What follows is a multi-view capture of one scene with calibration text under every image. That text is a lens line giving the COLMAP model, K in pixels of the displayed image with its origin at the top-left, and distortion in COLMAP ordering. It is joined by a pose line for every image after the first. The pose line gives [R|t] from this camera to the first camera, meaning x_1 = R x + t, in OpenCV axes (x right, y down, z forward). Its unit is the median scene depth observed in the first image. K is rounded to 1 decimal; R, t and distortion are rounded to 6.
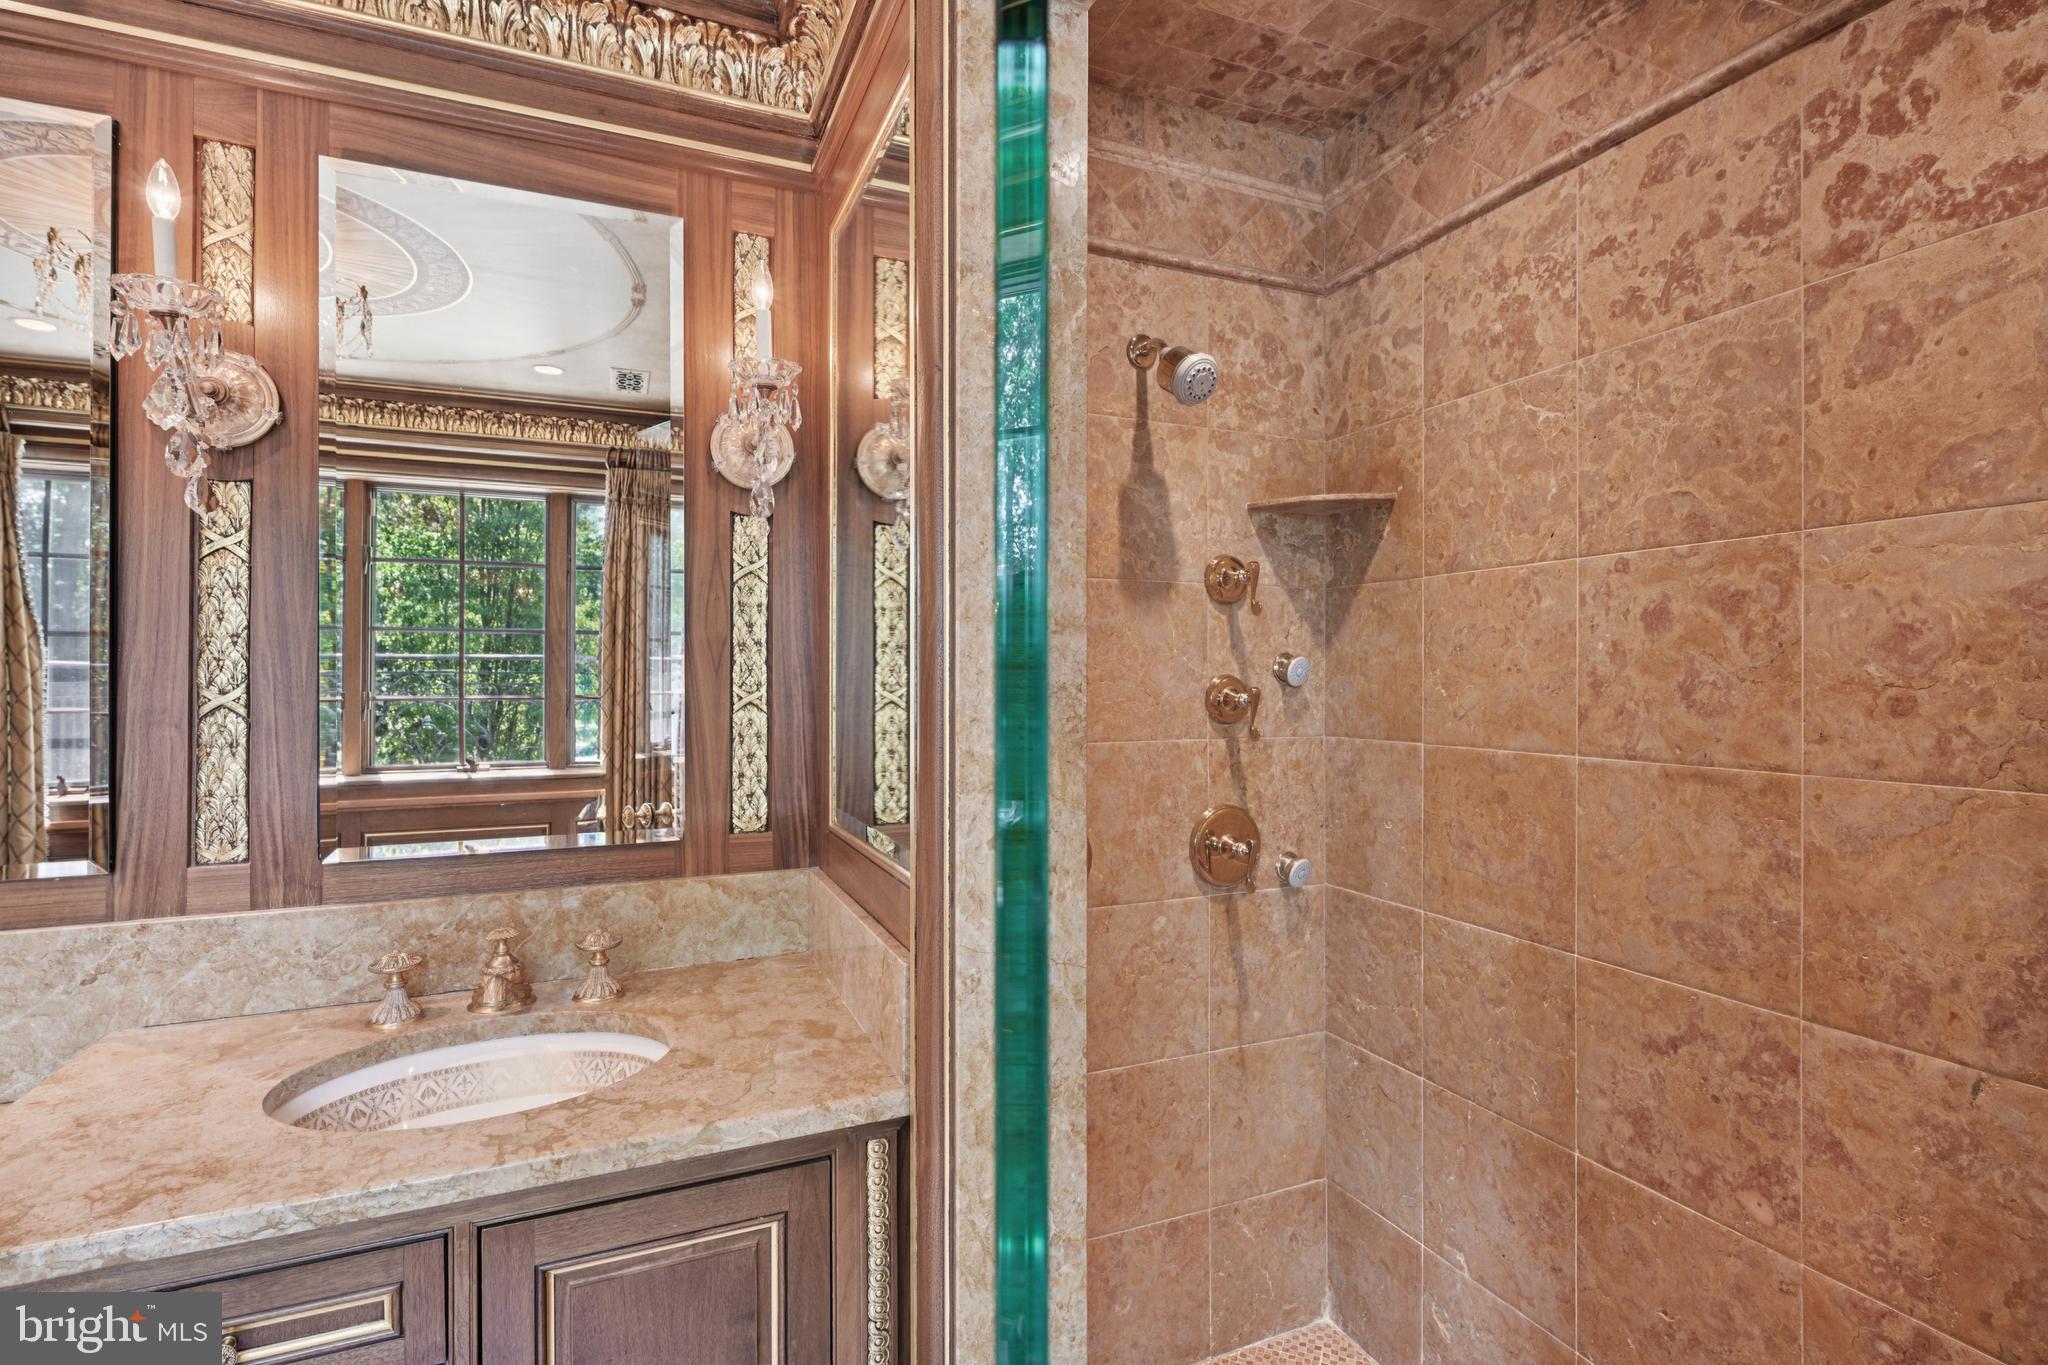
lens RADIAL K [[966.6, 0, 1020.6], [0, 966.6, 684.1], [0, 0, 1]] dist [0.000526, 0.000177]
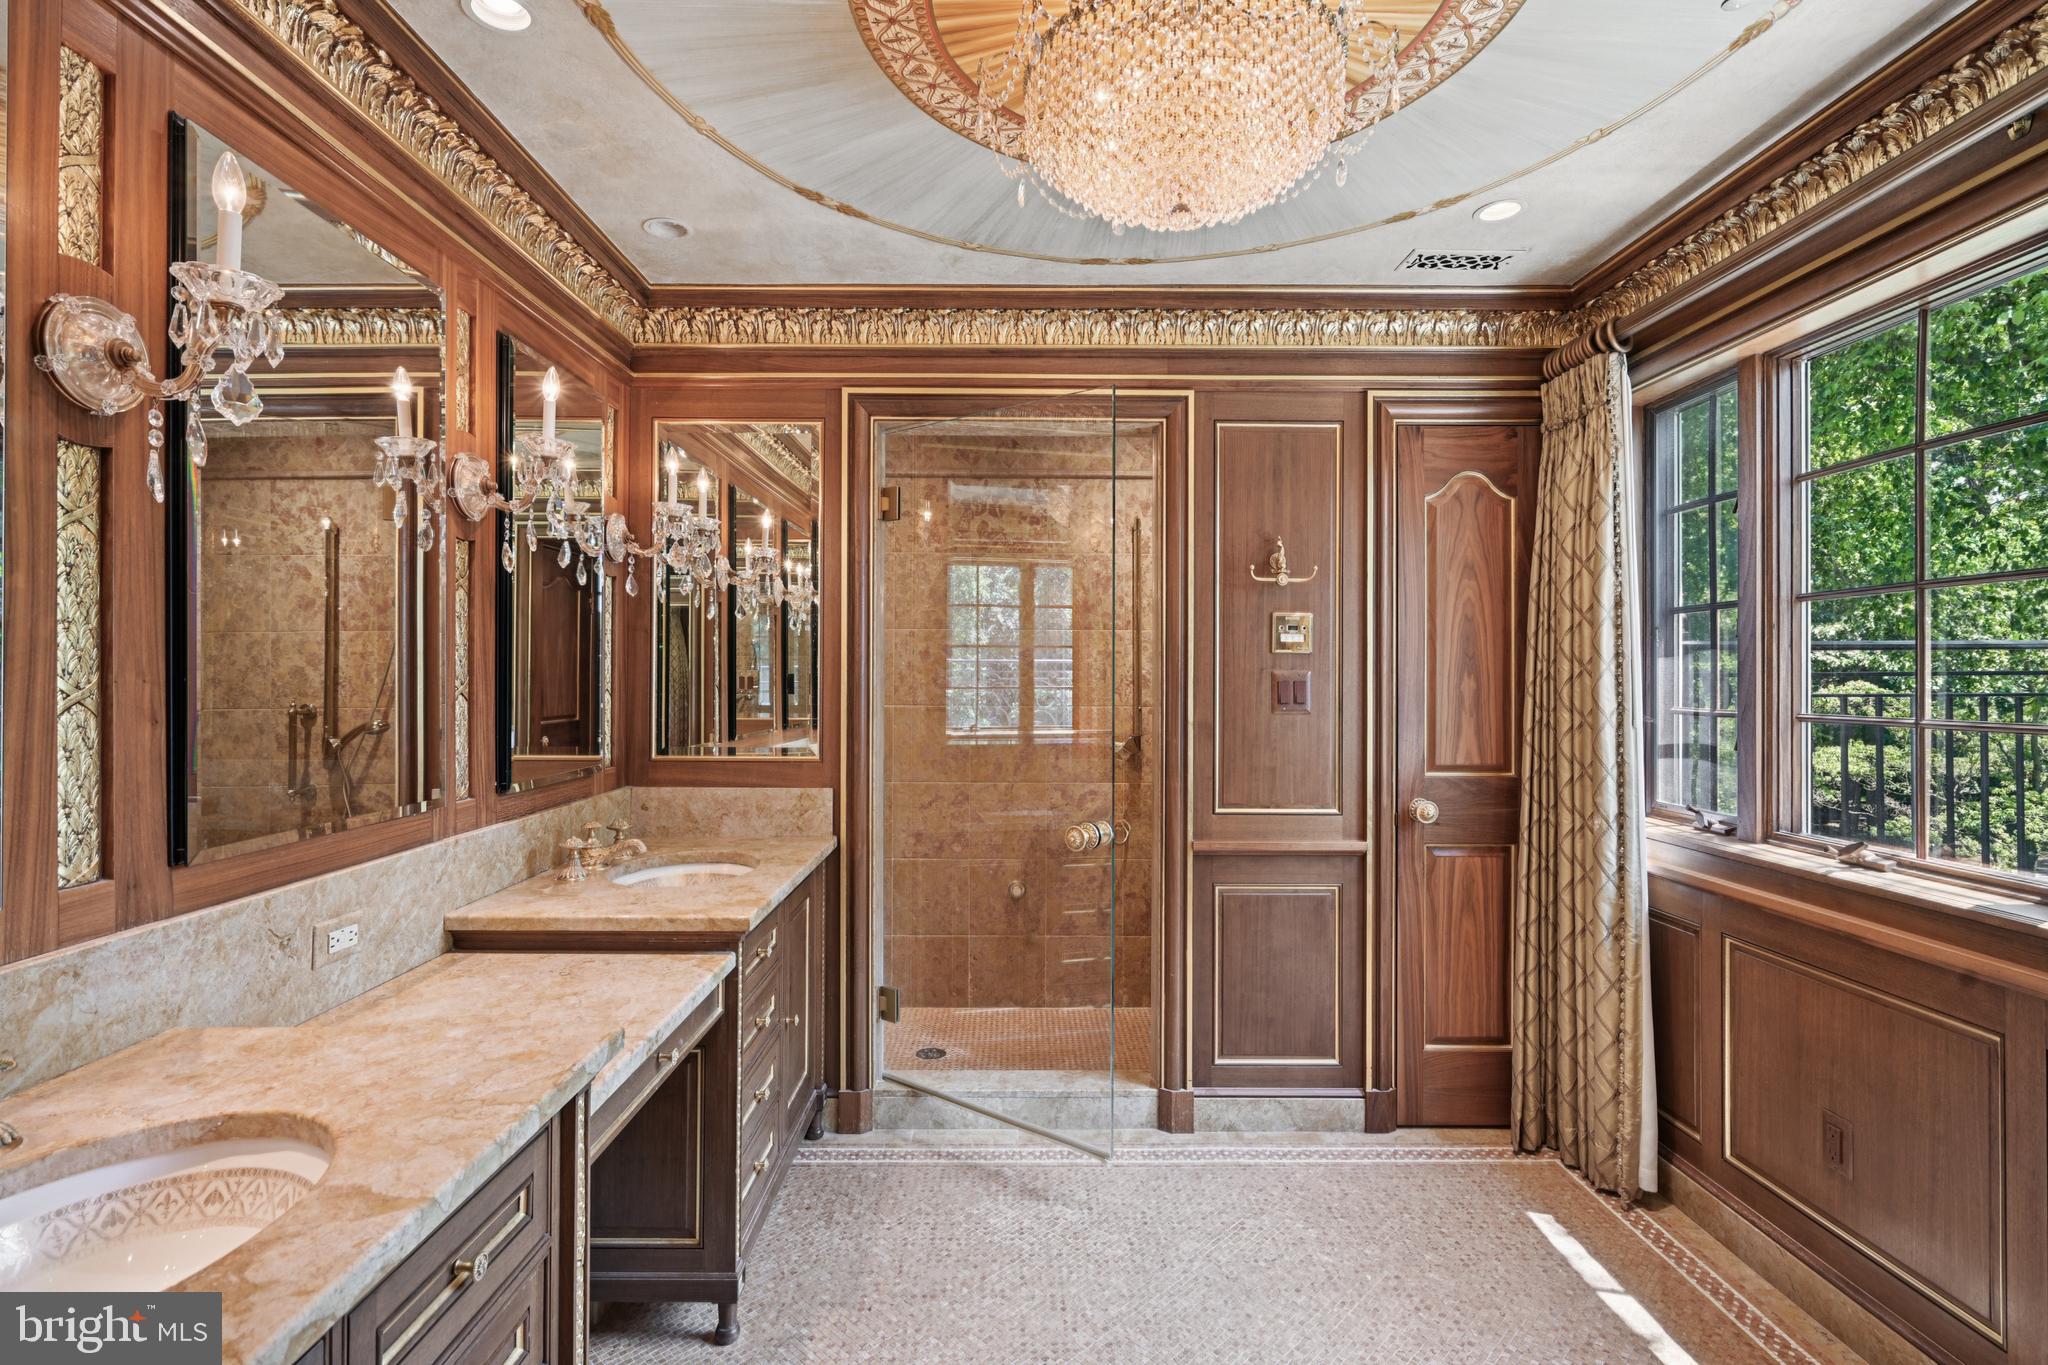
lens RADIAL K [[966.6, 0, 1022.3], [0, 966.6, 675.8], [0, 0, 1]] dist [0.000526, 0.000177]
pose [[0.384491, 0.003685, 0.923121, -1.843124], [-0.005344, 0.999984, -0.001766, -0.002353], [-0.923113, -0.004254, 0.384505, -0.343225]]
